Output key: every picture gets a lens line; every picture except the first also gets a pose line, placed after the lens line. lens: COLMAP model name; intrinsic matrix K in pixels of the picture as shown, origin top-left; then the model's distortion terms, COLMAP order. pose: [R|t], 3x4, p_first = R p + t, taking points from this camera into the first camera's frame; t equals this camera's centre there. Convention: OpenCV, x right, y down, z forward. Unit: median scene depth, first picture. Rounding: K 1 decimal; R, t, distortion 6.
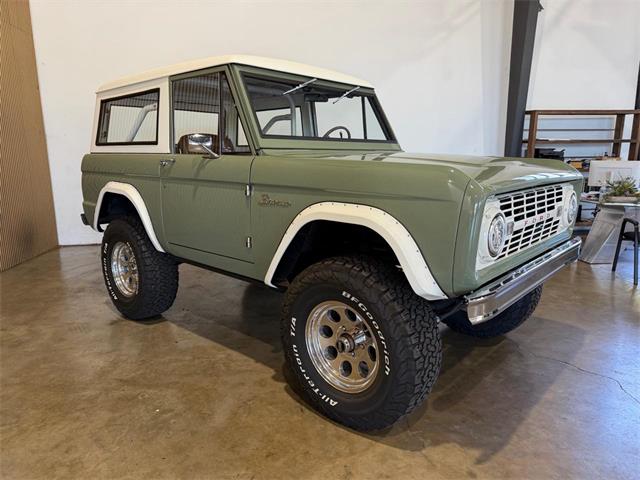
lens RADIAL K [[449.4, 0, 323.9], [0, 449.4, 241.3], [0, 0, 1]] dist [0.064101, -0.067590]
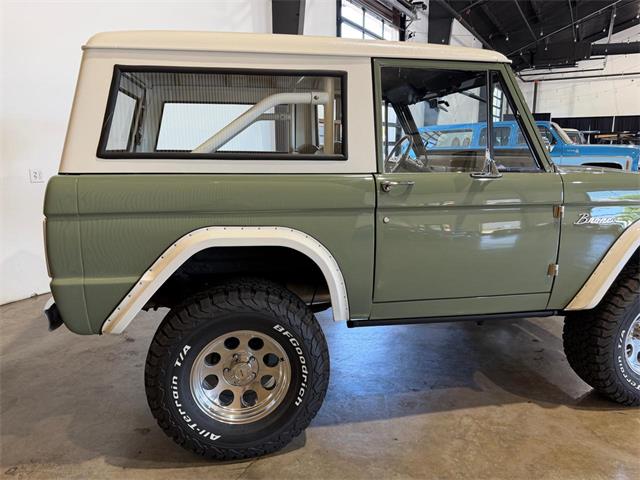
lens RADIAL K [[426.5, 0, 320.4], [0, 426.5, 241.7], [0, 0, 1]] dist [0.048637, -0.049077]
pose [[0.602988, -0.144666, 0.784524, -1.001716], [0.151321, 0.986308, 0.065569, -0.161706], [-0.783267, 0.079178, 0.616622, 0.748356]]
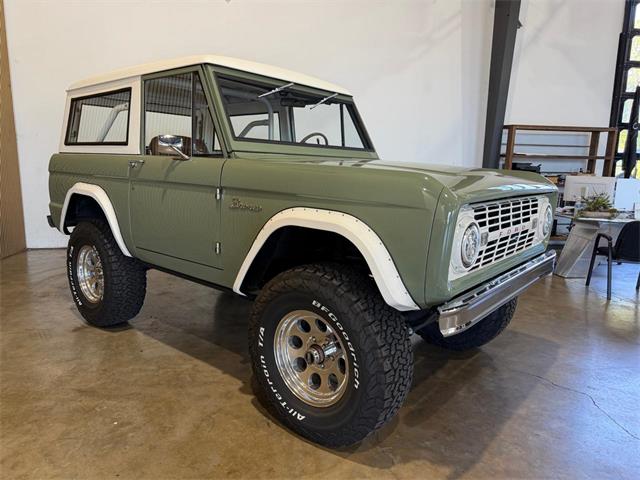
lens RADIAL K [[450.2, 0, 320.5], [0, 450.2, 241.0], [0, 0, 1]] dist [0.057318, -0.060652]
pose [[0.999126, 0.022246, 0.035380, 0.015804], [-0.021472, 0.999525, -0.022107, 0.003991], [-0.035855, 0.021328, 0.999129, 0.024881]]
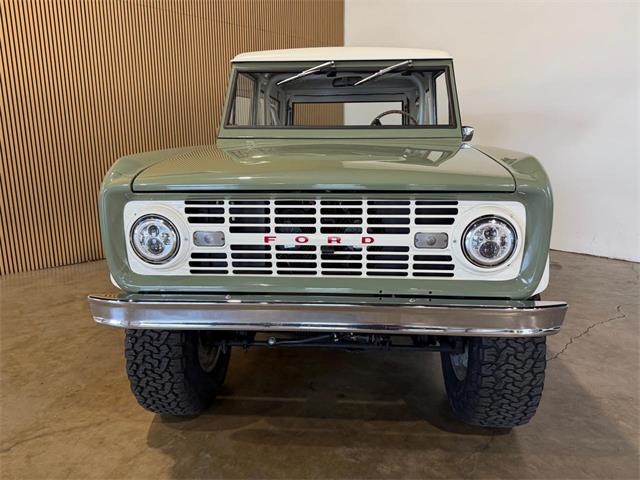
lens RADIAL K [[449.2, 0, 318.4], [0, 449.2, 237.8], [0, 0, 1]] dist [0.088188, -0.132852]
pose [[0.607692, 0.161785, -0.777519, 0.808203], [-0.149455, 0.984835, 0.088112, -0.090460], [0.779983, 0.062659, 0.622656, 0.461031]]
